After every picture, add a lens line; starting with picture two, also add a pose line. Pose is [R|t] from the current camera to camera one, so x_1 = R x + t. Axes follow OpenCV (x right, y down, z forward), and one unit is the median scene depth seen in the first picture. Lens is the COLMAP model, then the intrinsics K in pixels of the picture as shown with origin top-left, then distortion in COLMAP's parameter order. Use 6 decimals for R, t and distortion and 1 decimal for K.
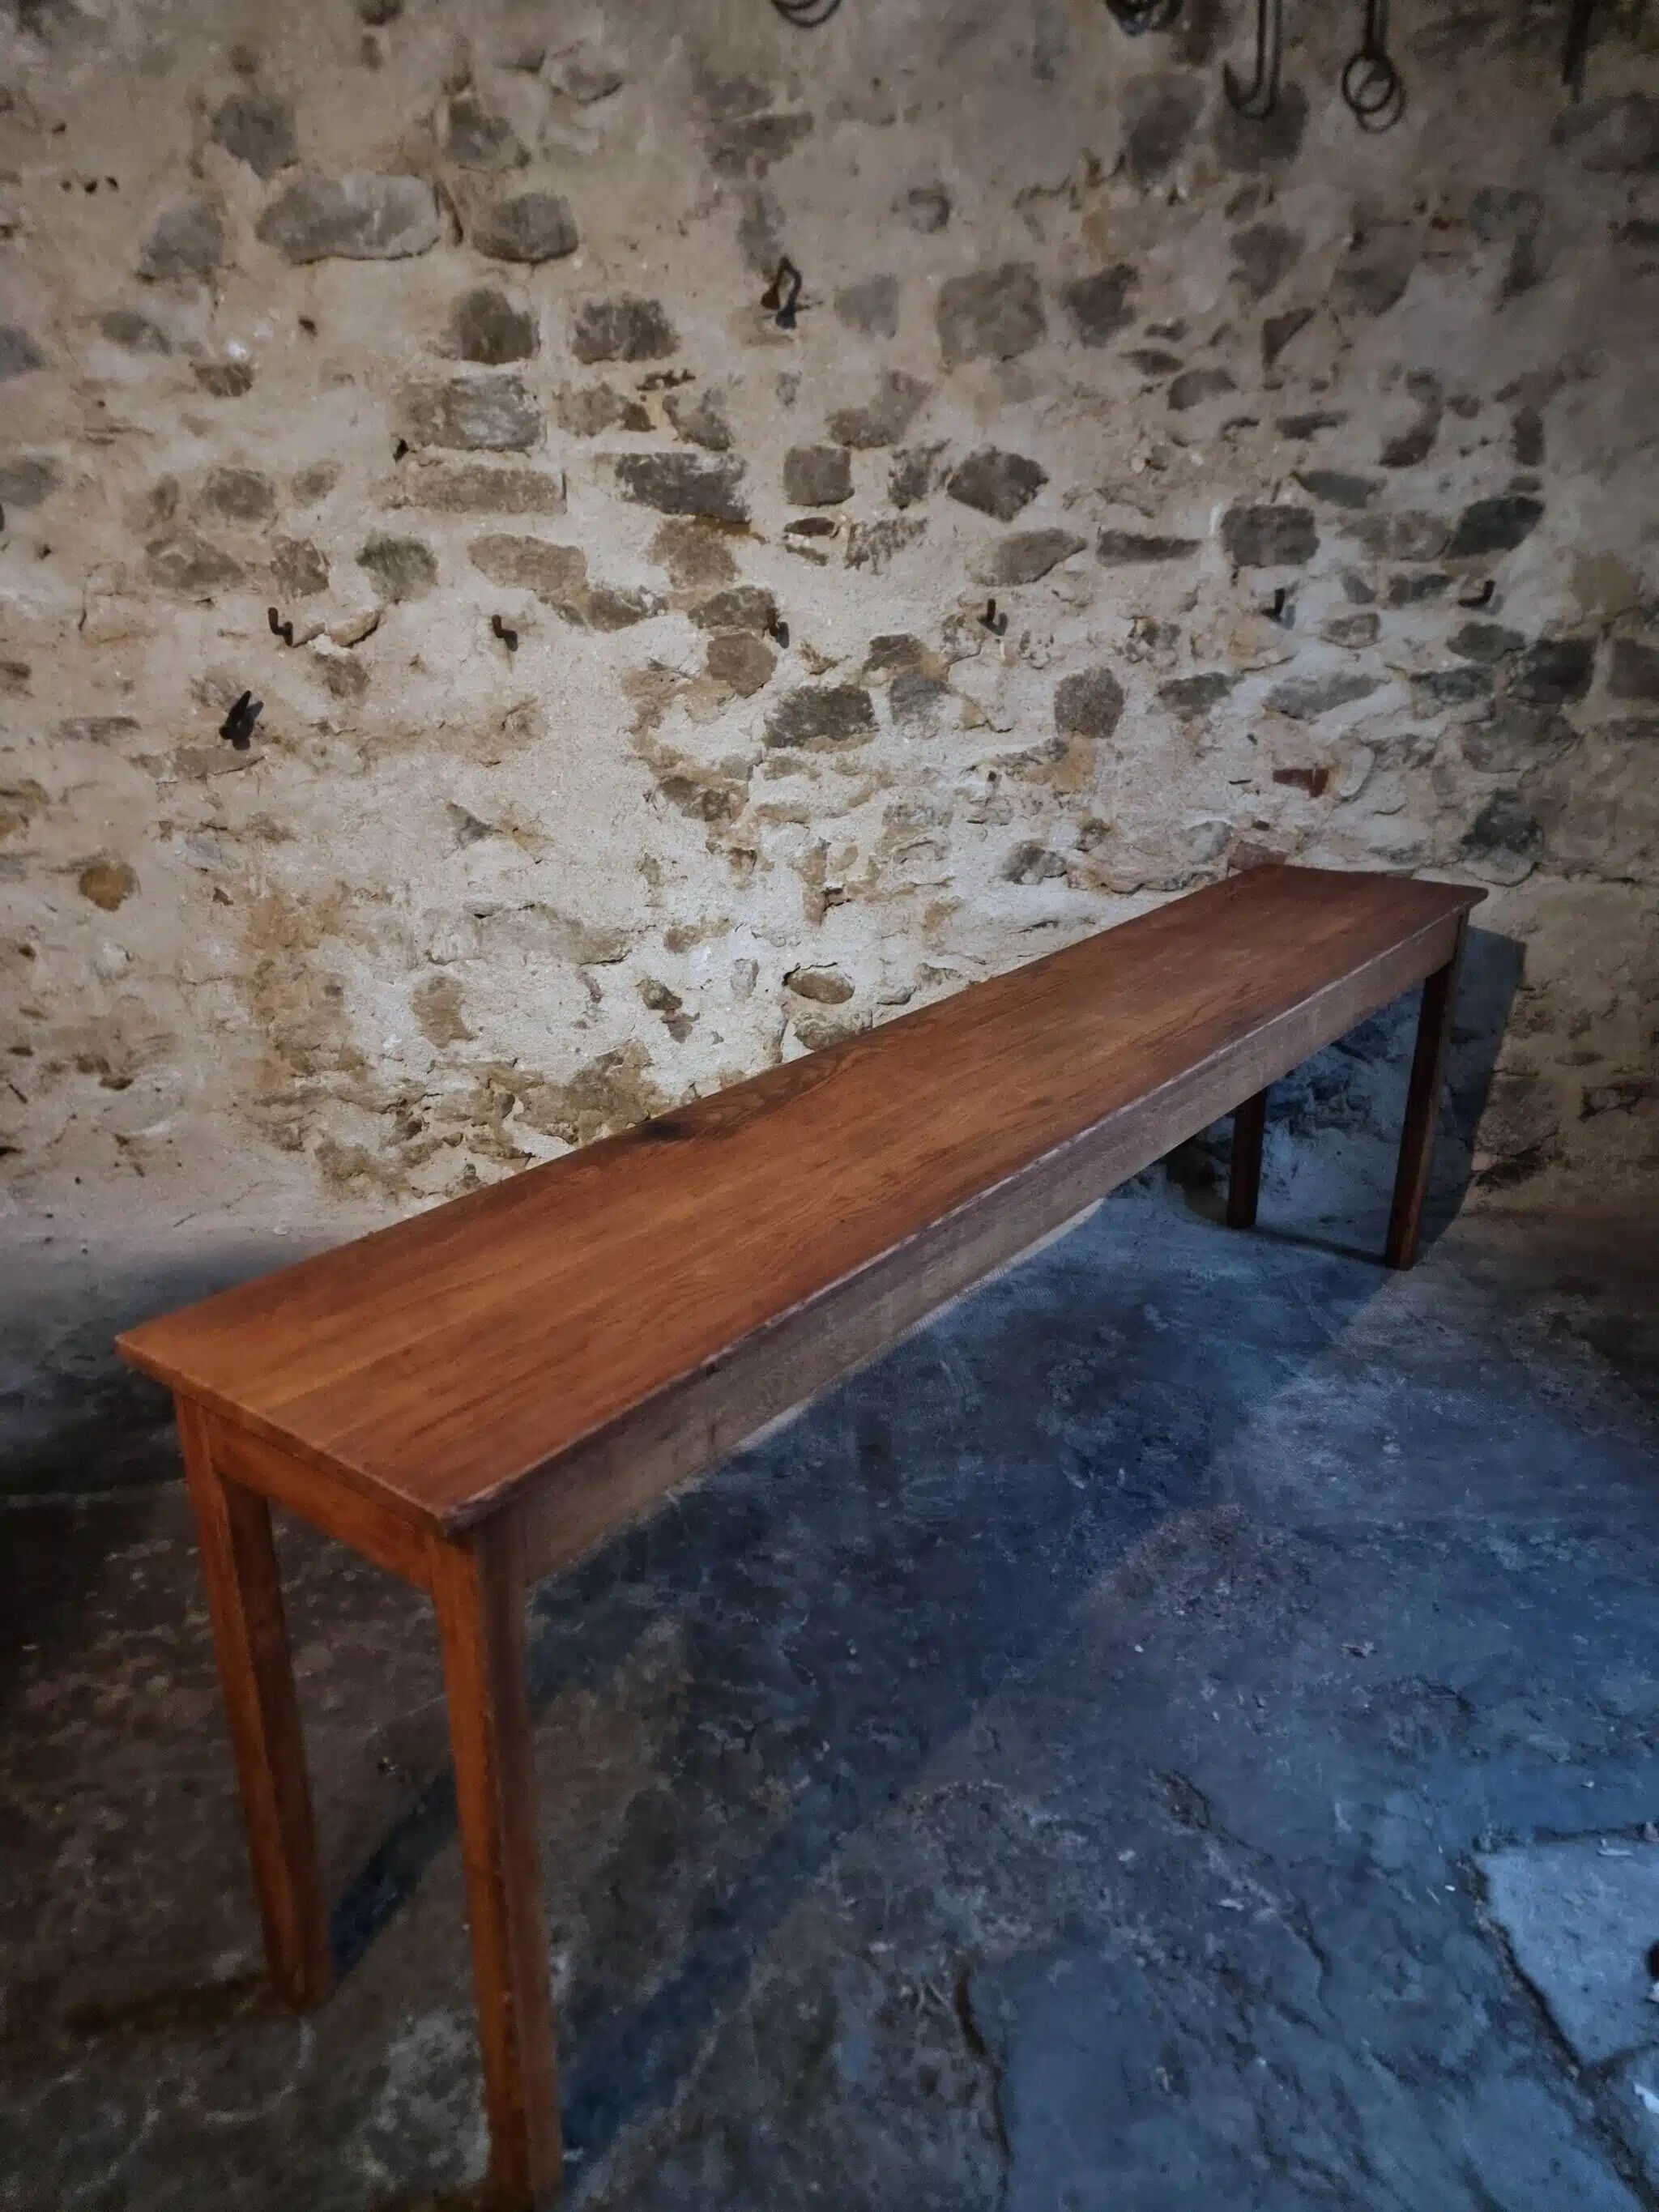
lens RADIAL K [[1528.1, 0, 805.5], [0, 1528.1, 1132.2], [0, 0, 1]] dist [0.084414, -0.084063]
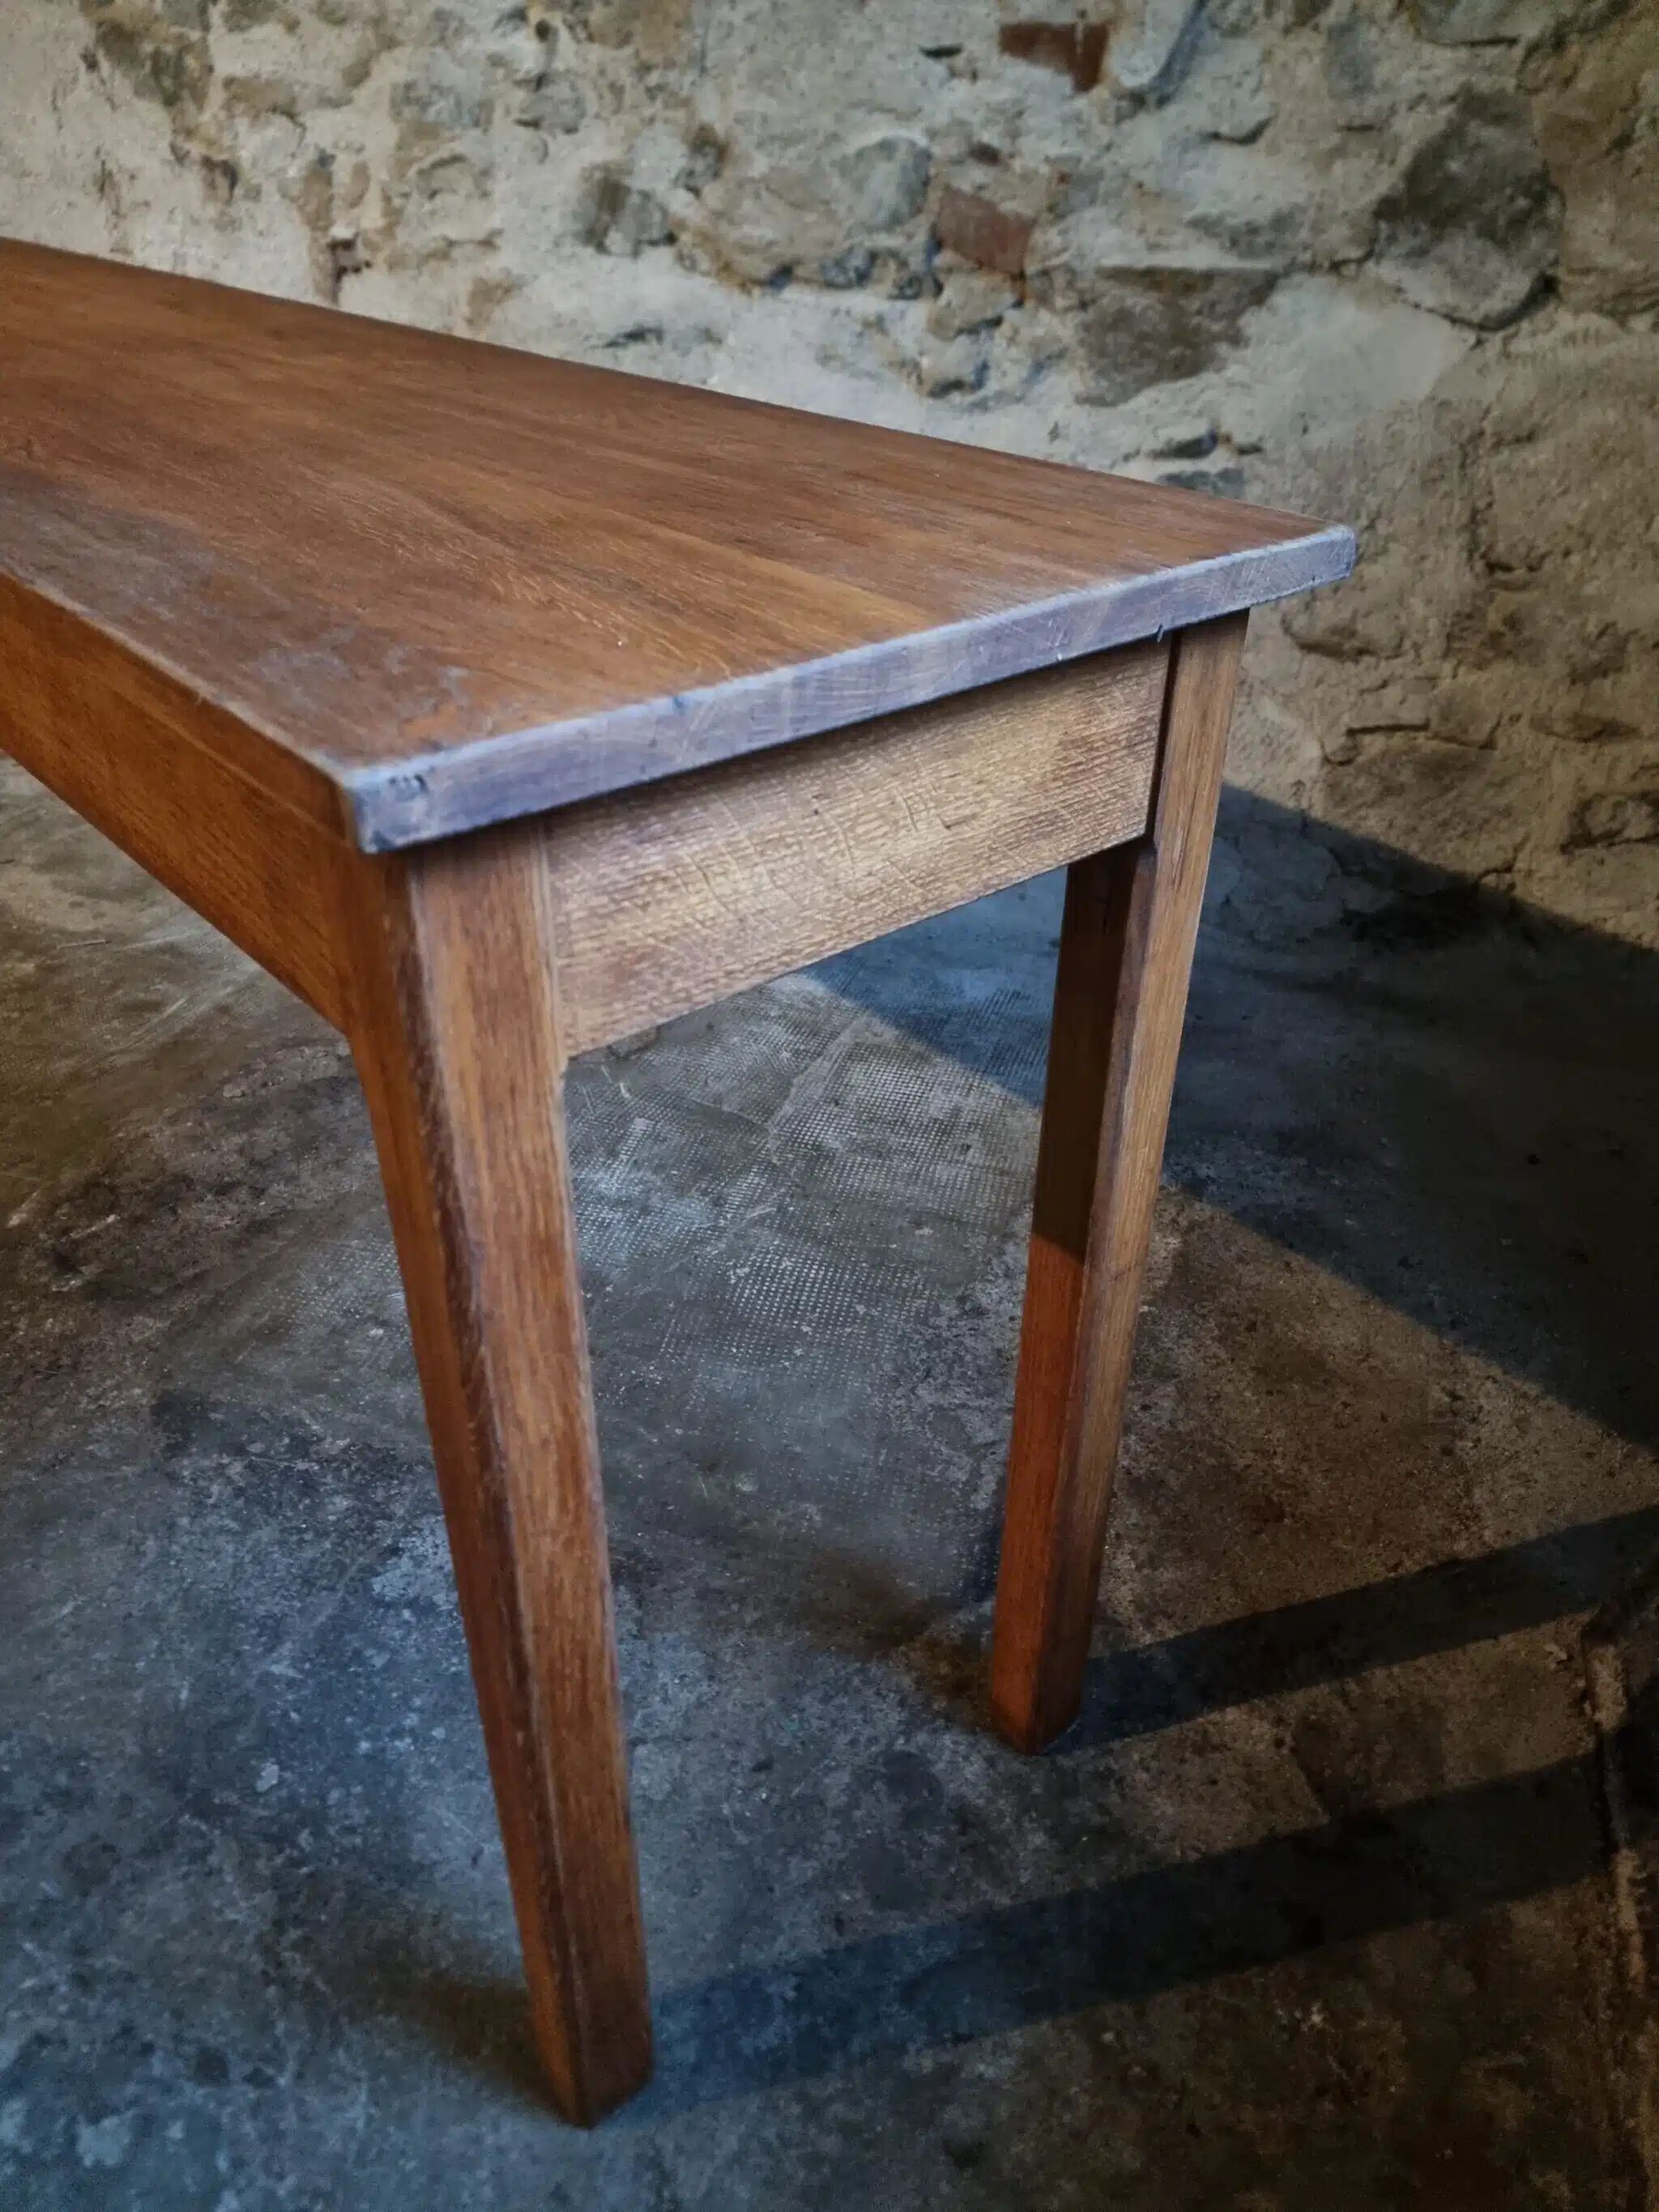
lens RADIAL K [[1543.9, 0, 830.8], [0, 1543.9, 1131.1], [0, 0, 1]] dist [0.081162, -0.080869]
pose [[0.901413, 0.255248, -0.349719, 0.533017], [-0.170016, 0.951536, 0.256269, -0.012871], [0.398183, -0.171546, 0.901123, 0.458219]]
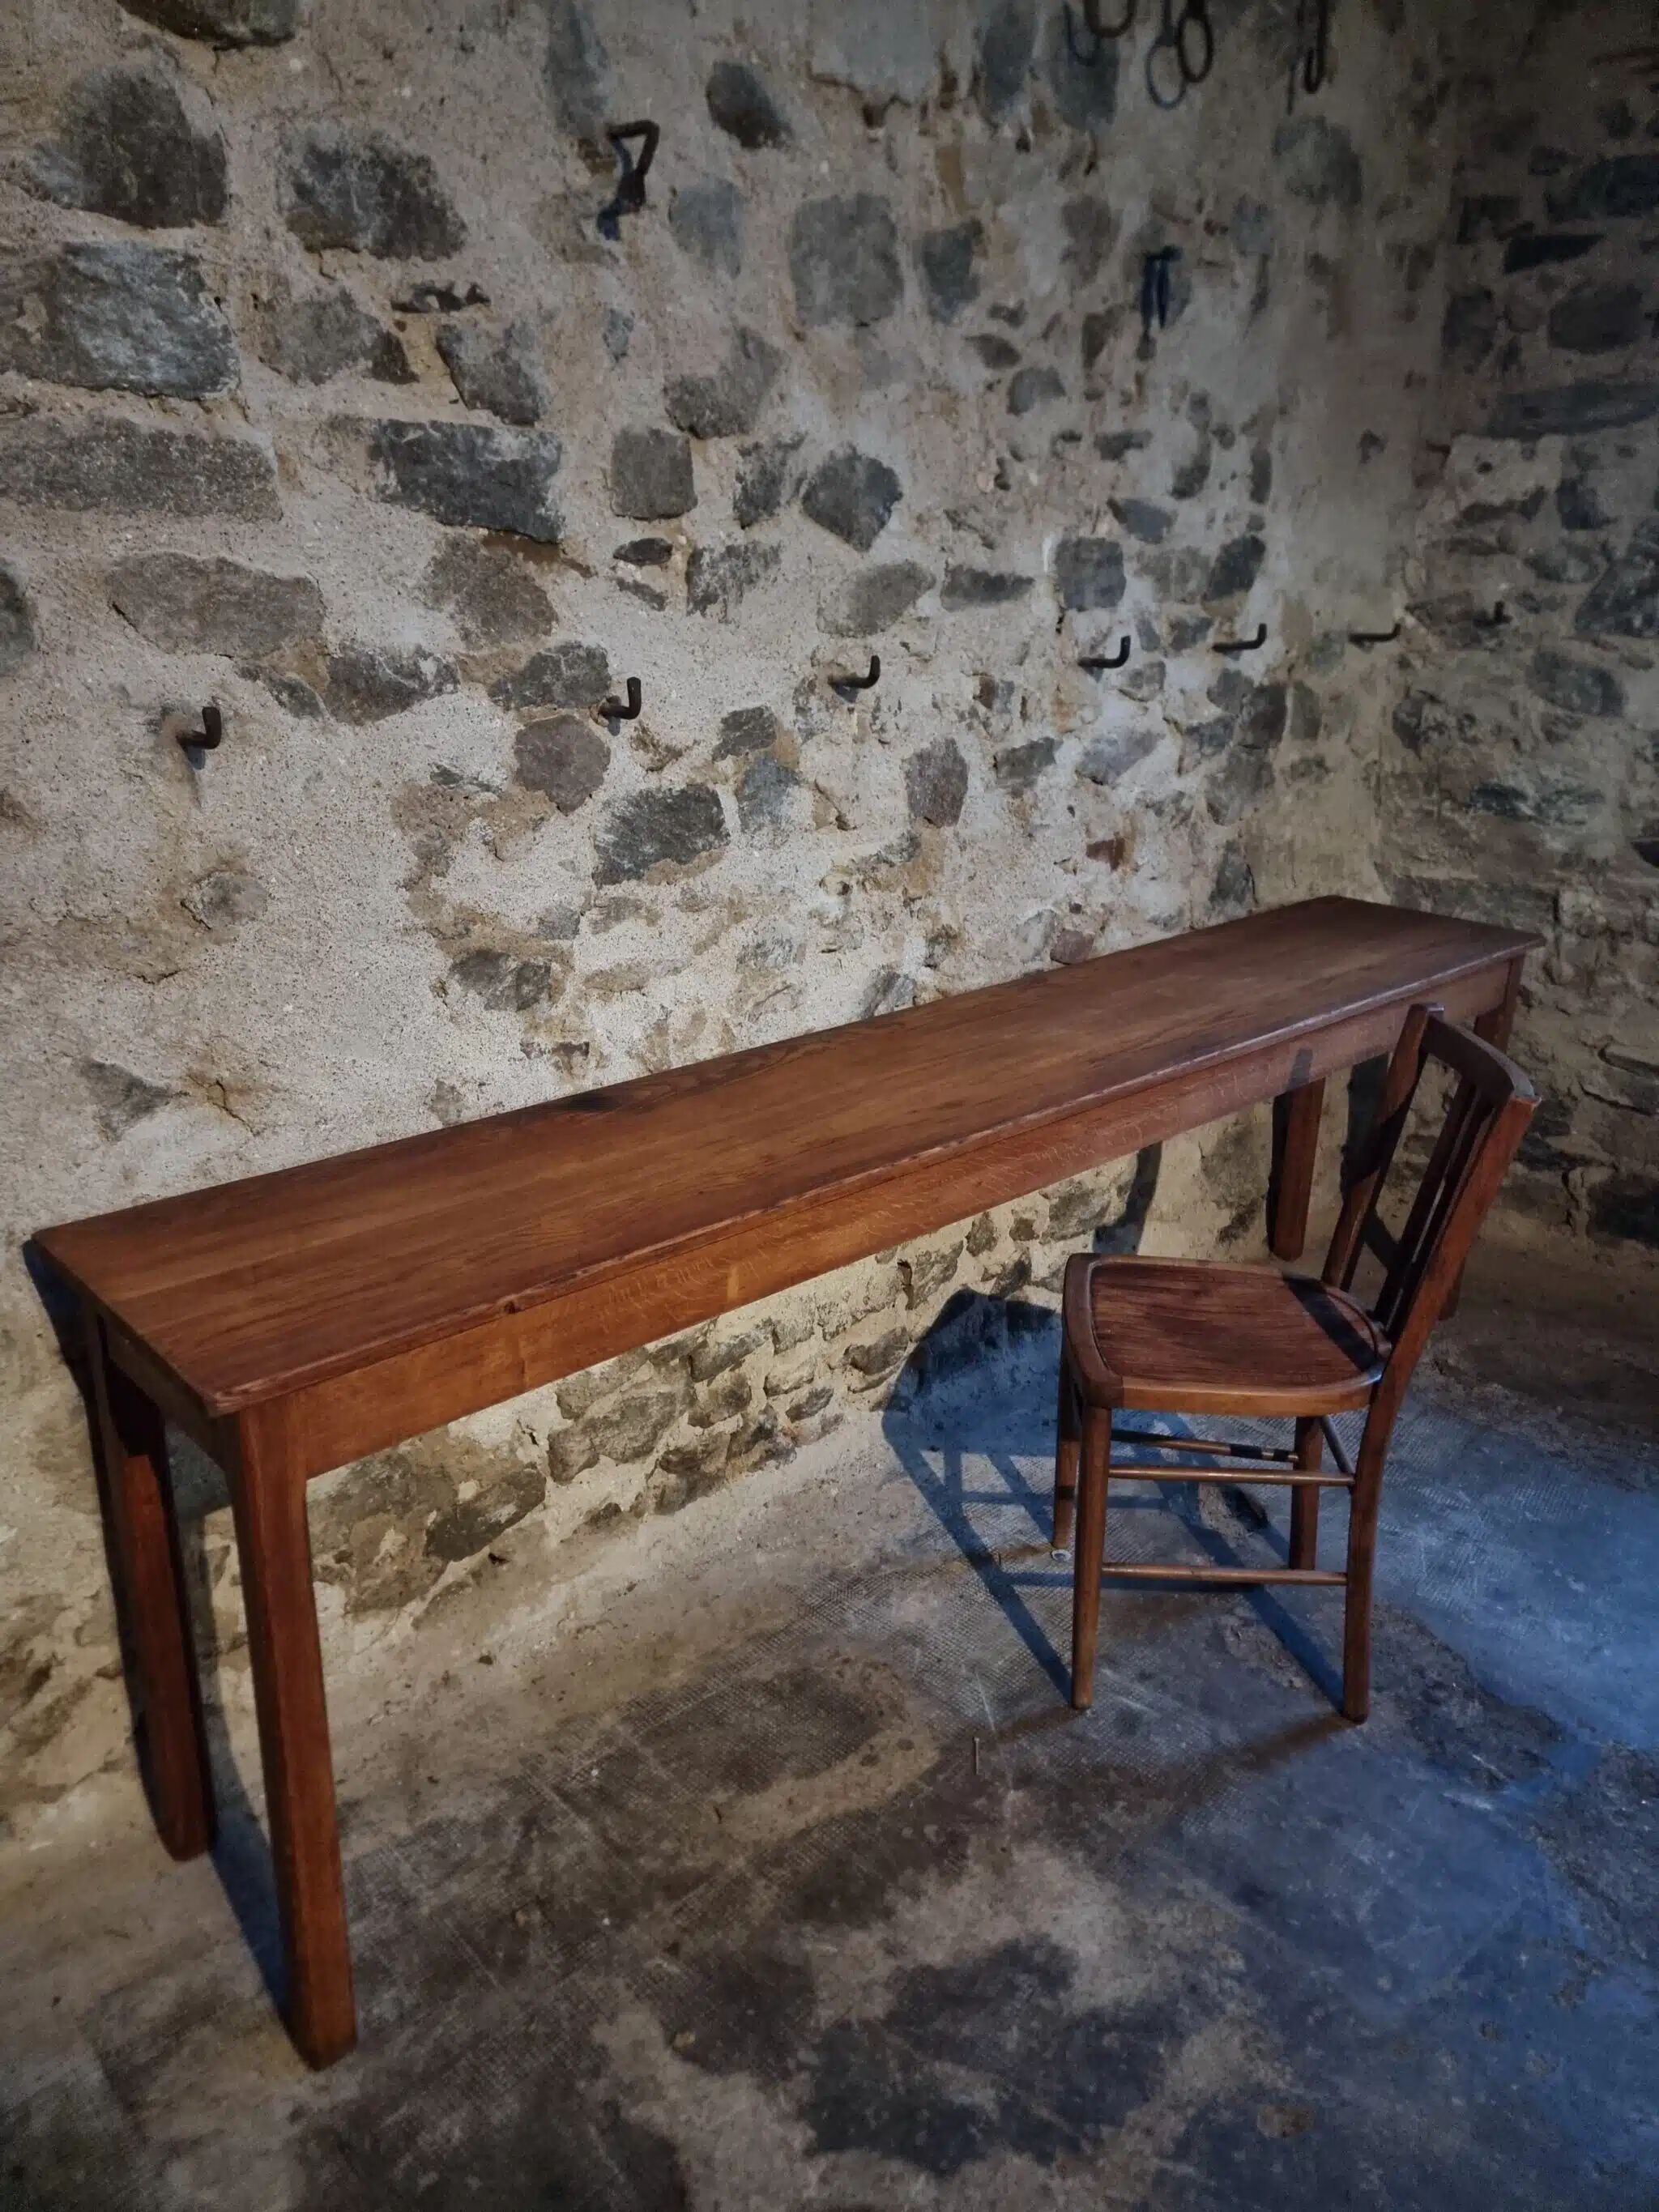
lens RADIAL K [[1526.0, 0, 795.7], [0, 1526.0, 1102.3], [0, 0, 1]] dist [0.082898, -0.079490]
pose [[0.753257, -0.205829, 0.624691, -0.385392], [0.222838, 0.973465, 0.052047, -0.177914], [-0.618828, 0.100001, 0.779136, 0.458041]]
